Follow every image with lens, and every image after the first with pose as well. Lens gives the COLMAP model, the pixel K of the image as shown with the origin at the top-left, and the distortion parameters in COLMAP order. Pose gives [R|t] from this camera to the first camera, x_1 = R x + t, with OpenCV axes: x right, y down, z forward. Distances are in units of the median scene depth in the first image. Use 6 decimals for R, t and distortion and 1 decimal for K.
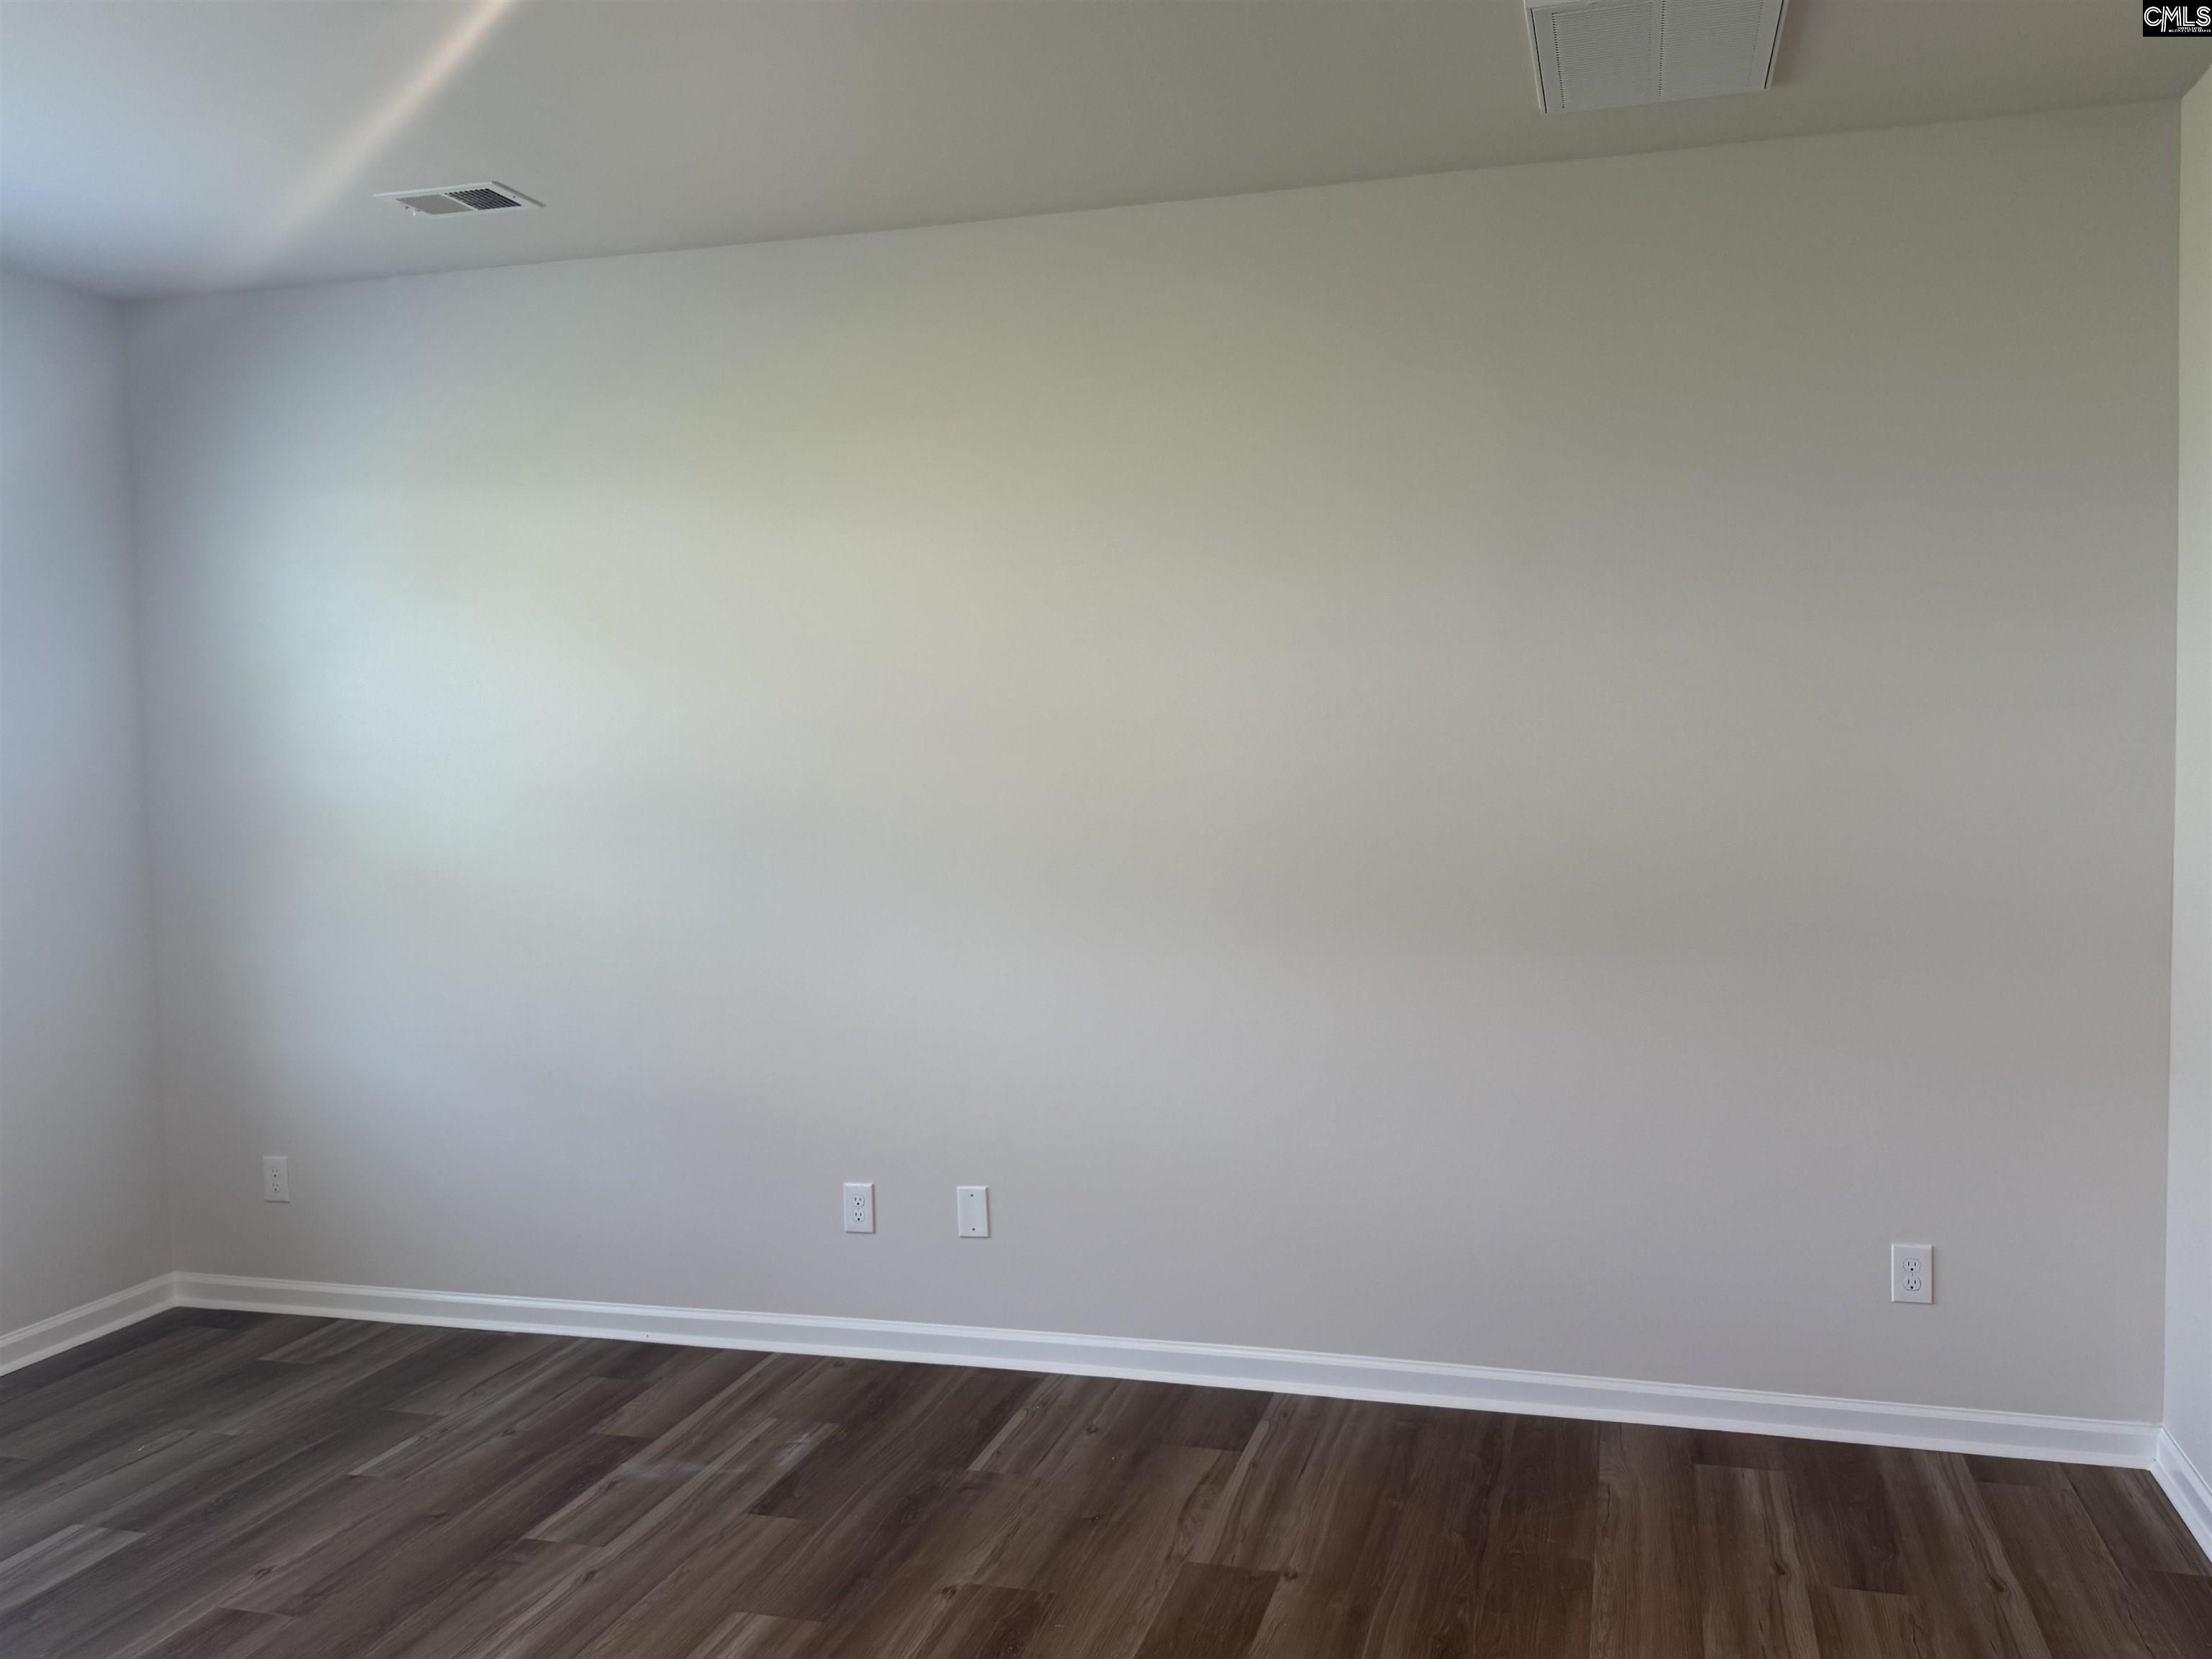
lens RADIAL K [[1811.8, 0, 1097.5], [0, 1811.8, 832.3], [0, 0, 1]] dist [0.032015, -0.035404]
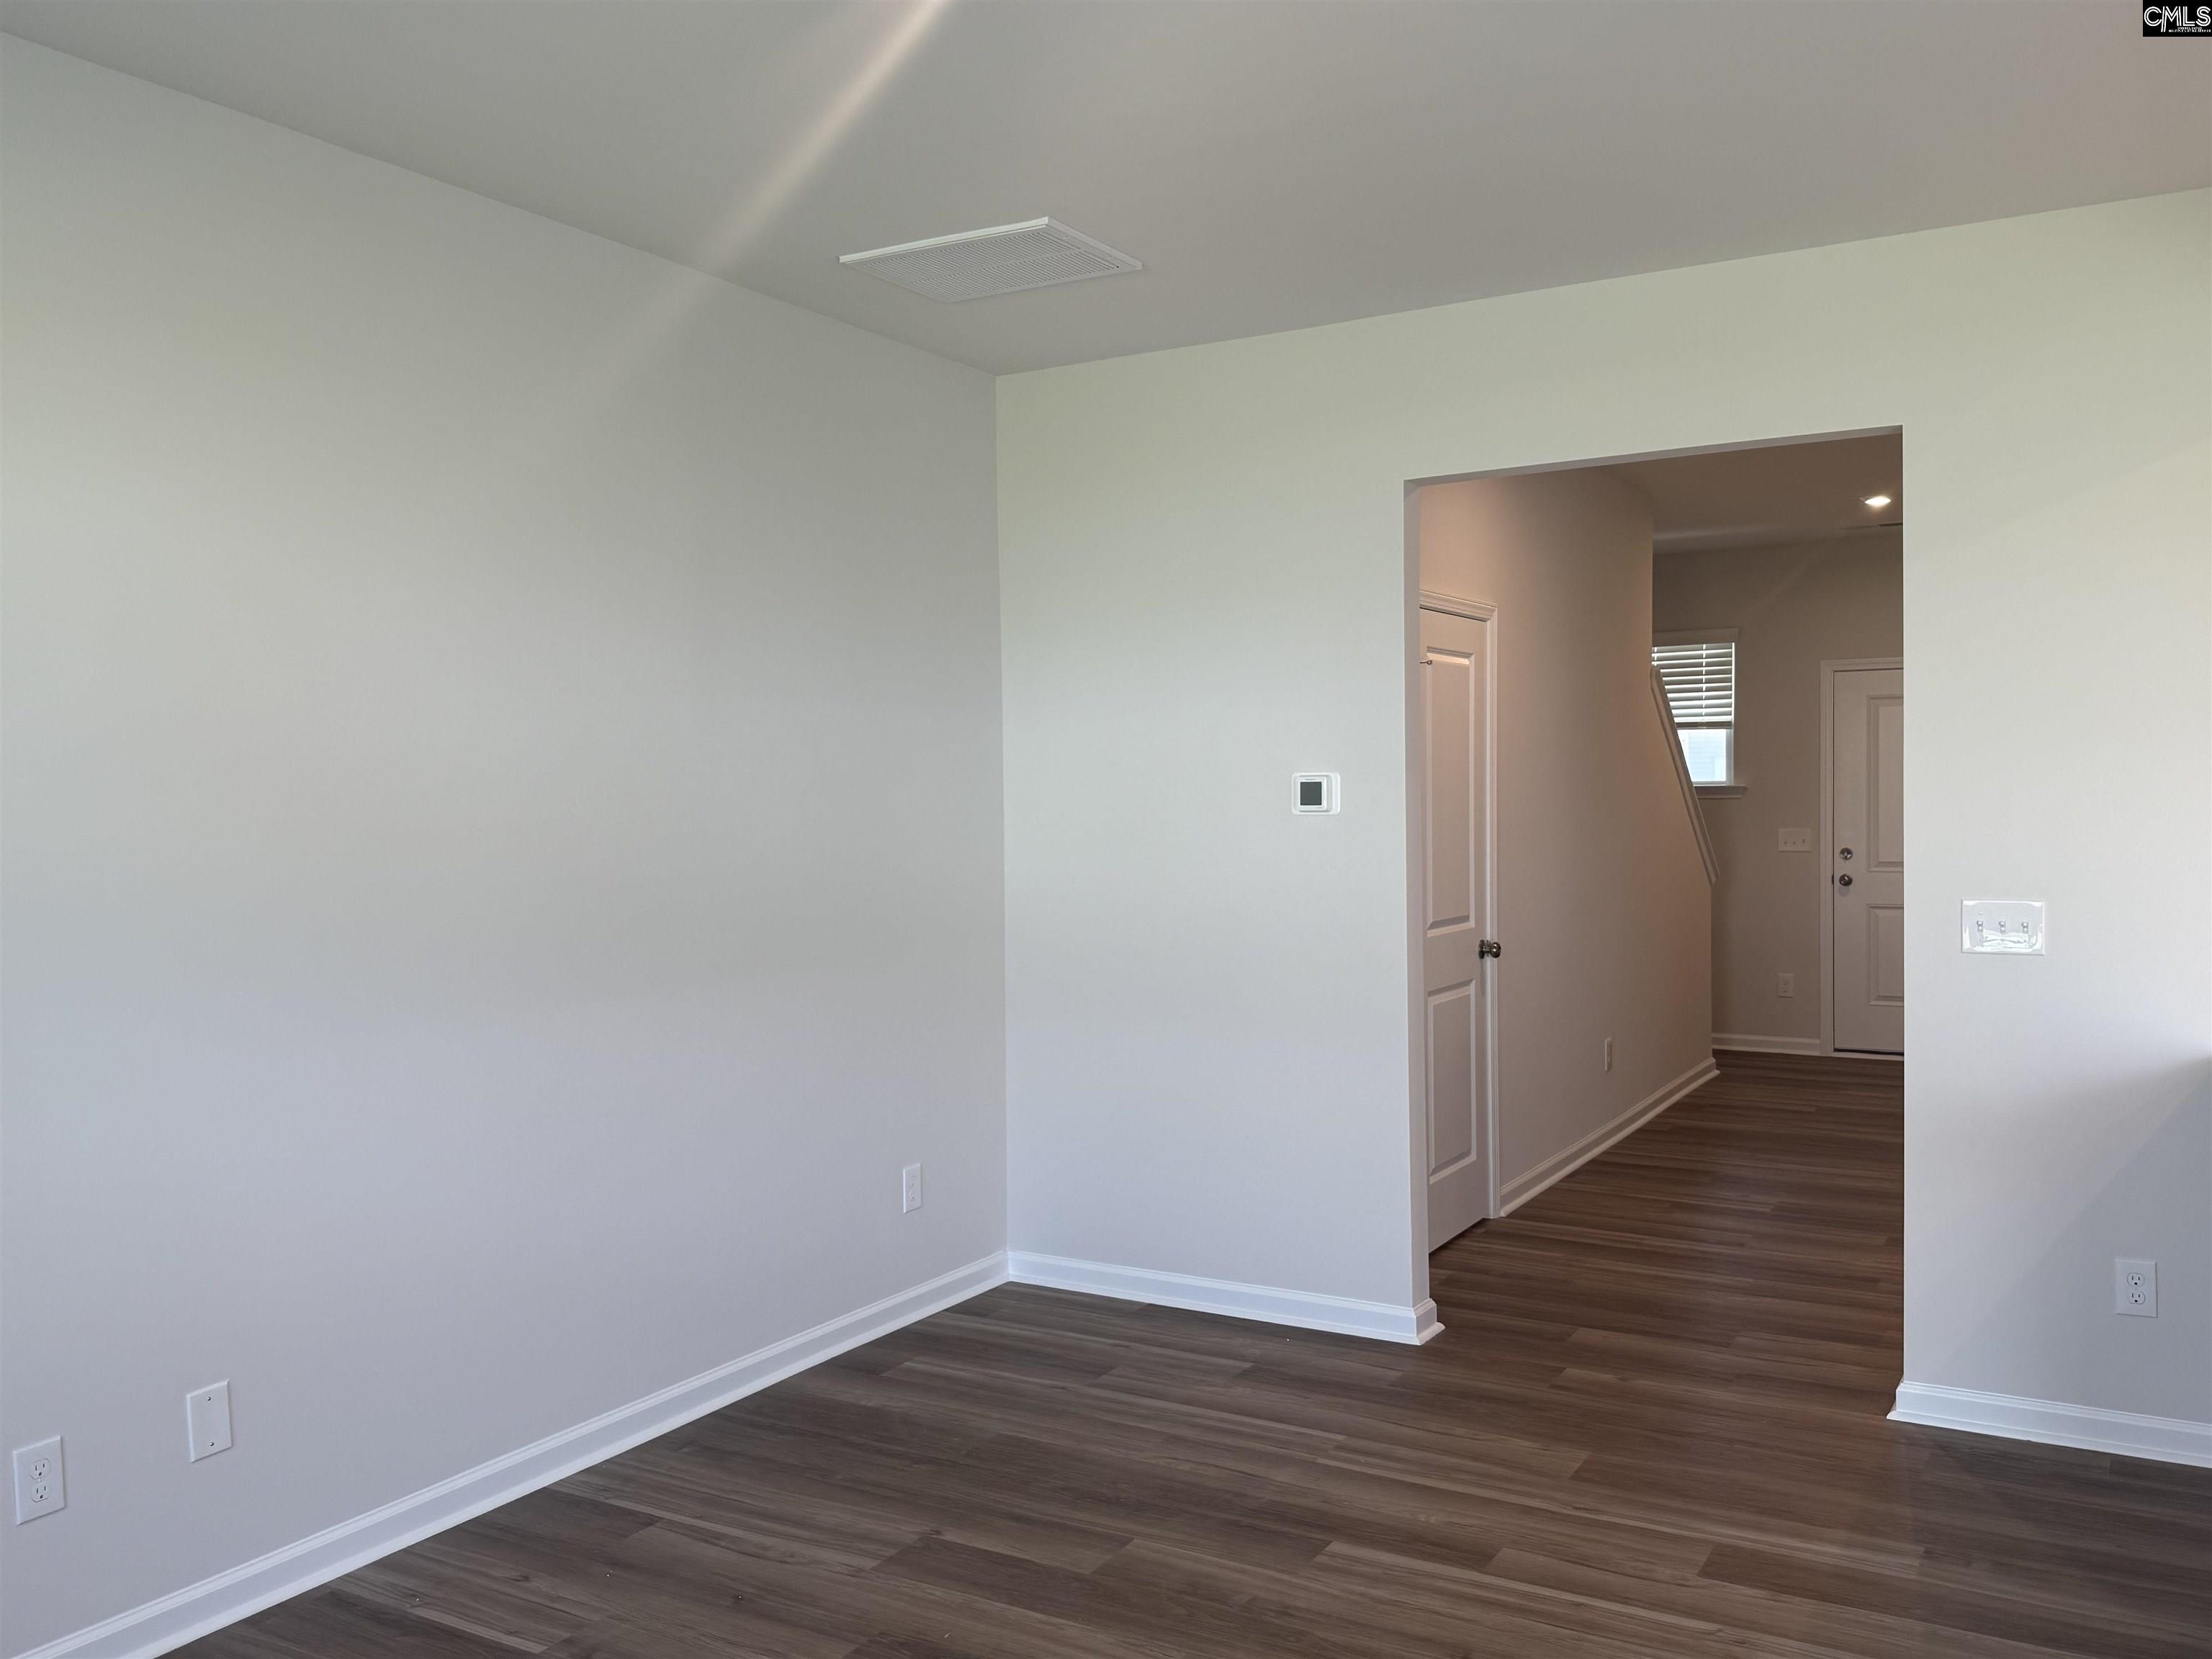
lens RADIAL K [[1811.8, 0, 1113.1], [0, 1811.8, 829.0], [0, 0, 1]] dist [0.032015, -0.035404]
pose [[0.260037, -0.016428, 0.965459, -0.779977], [0.066816, 0.997765, -0.001019, -0.009294], [-0.963284, 0.064773, 0.260554, 0.485545]]
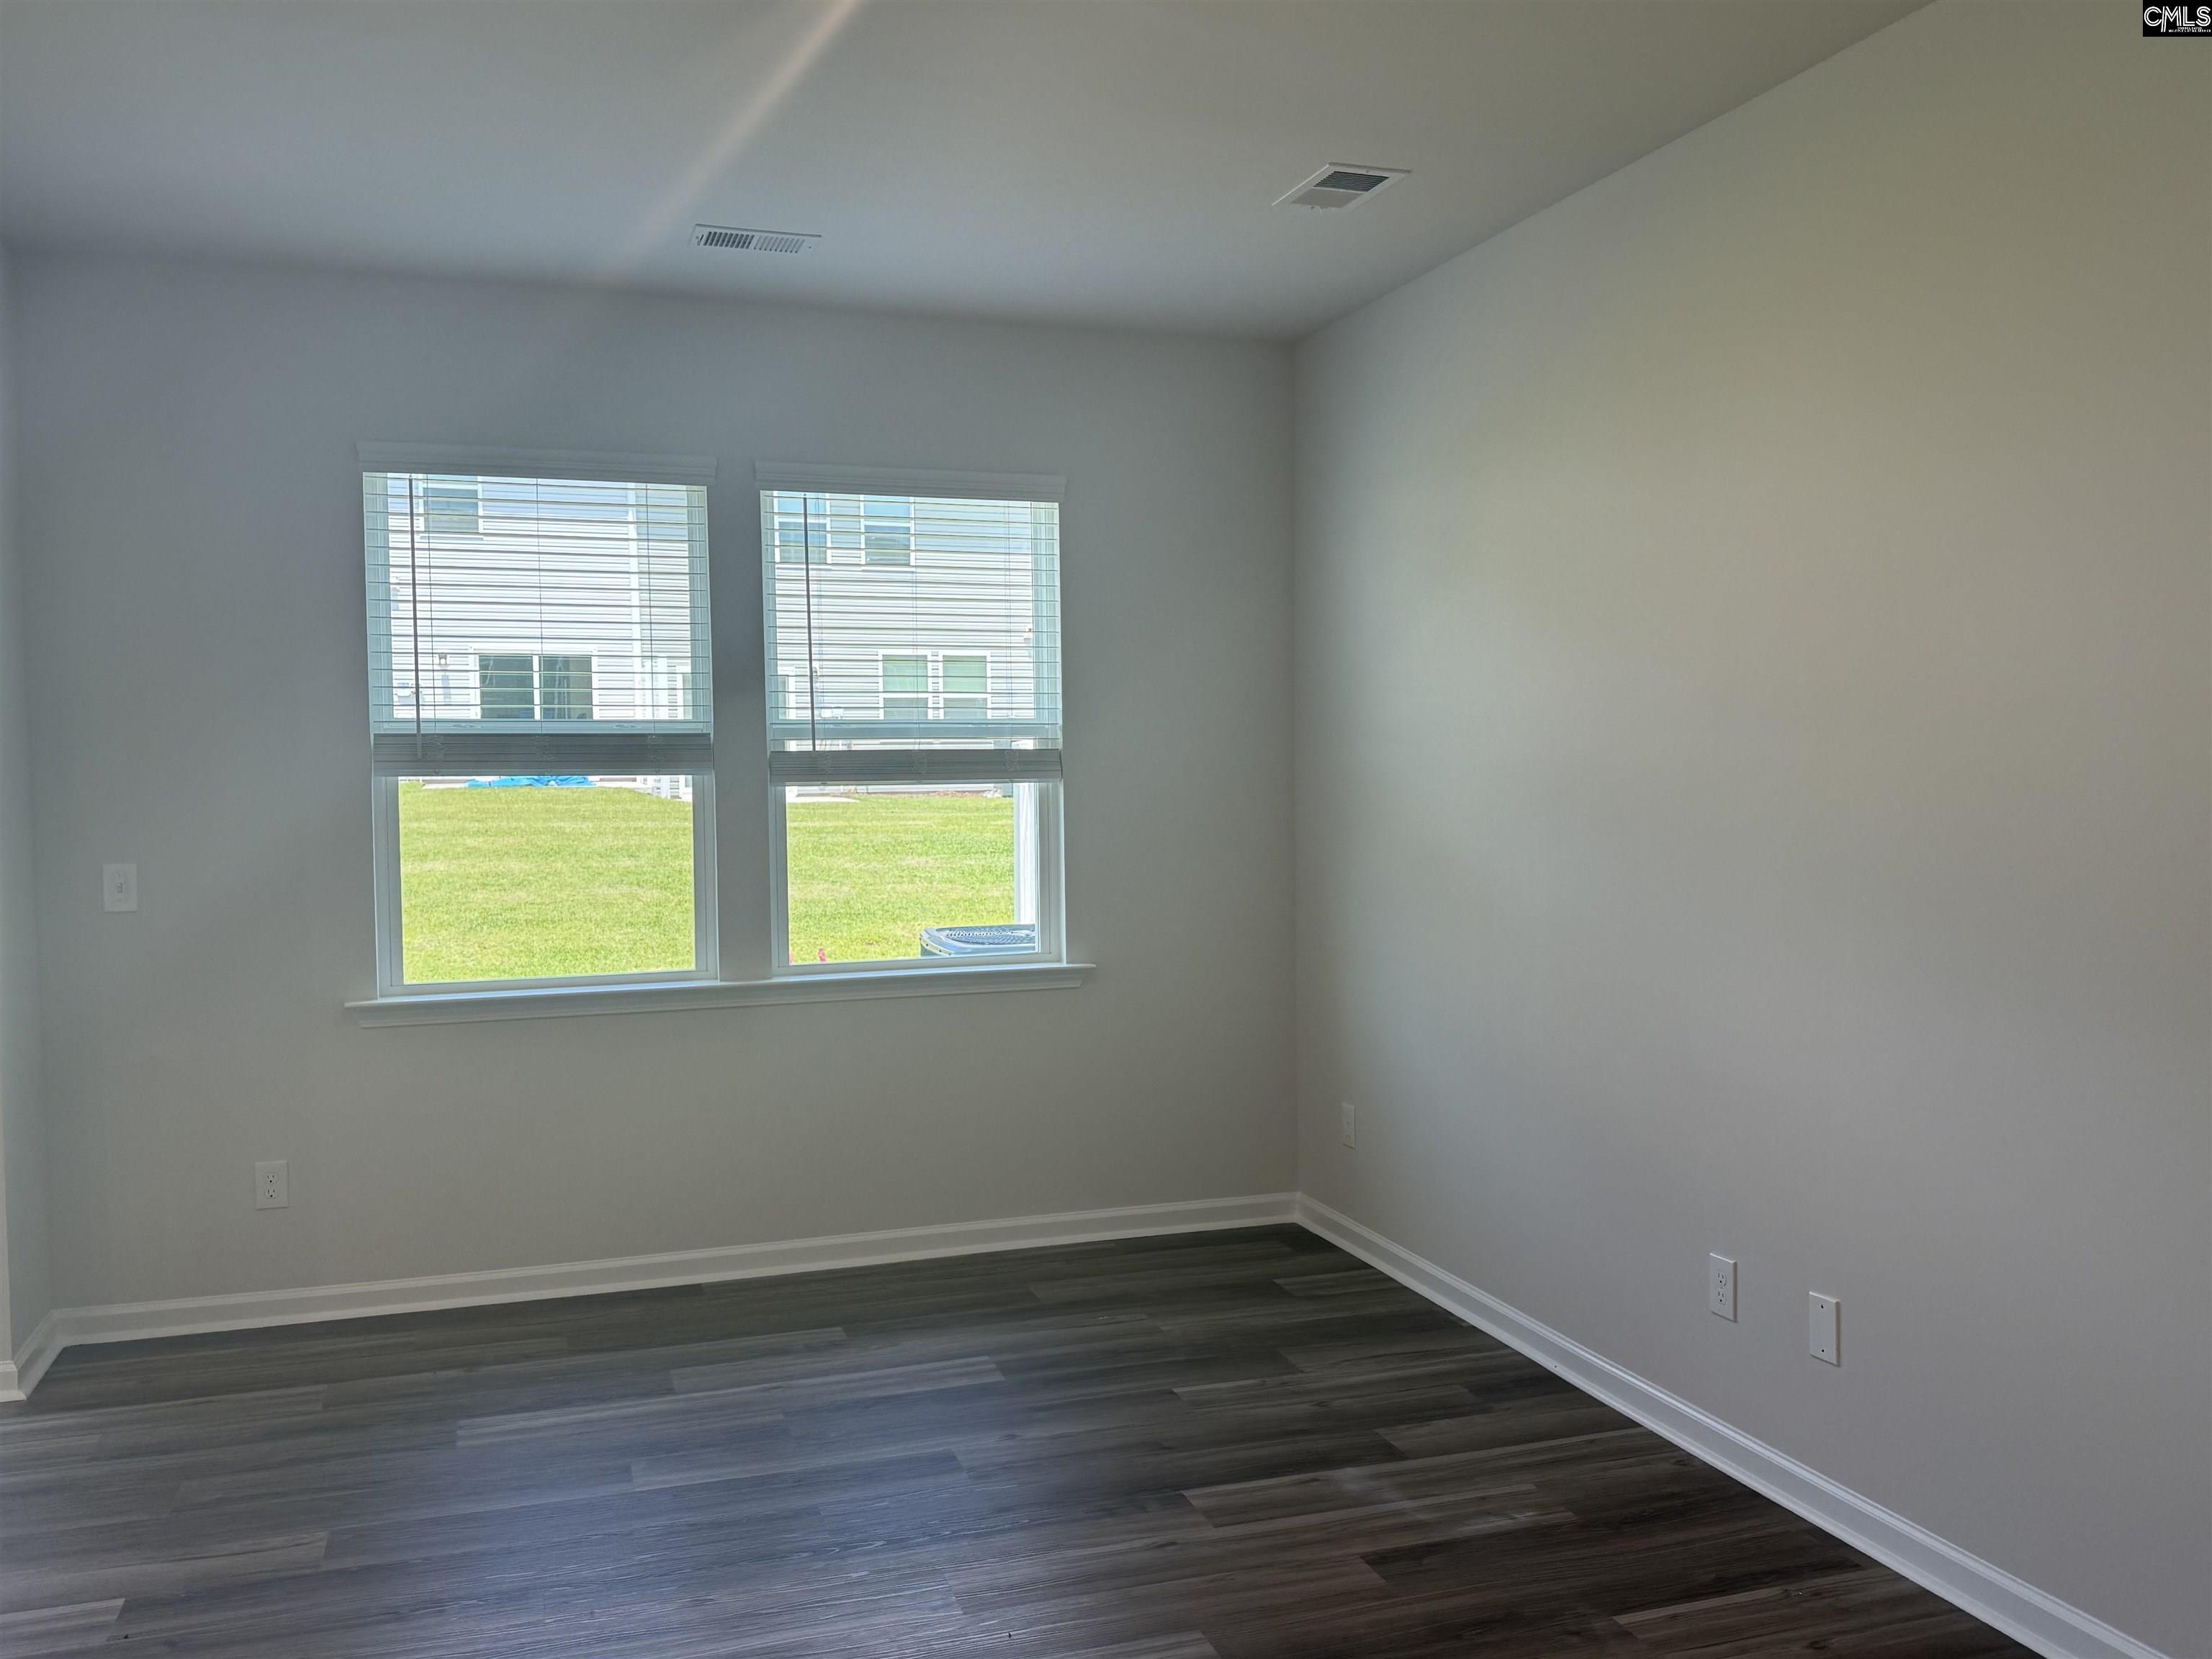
lens RADIAL K [[1811.8, 0, 1098.2], [0, 1811.8, 830.9], [0, 0, 1]] dist [0.032015, -0.035404]
pose [[0.573017, 0.055521, -0.817661, 0.431835], [-0.049085, 0.998237, 0.033384, -0.017537], [0.818072, 0.021006, 0.574732, 0.322903]]
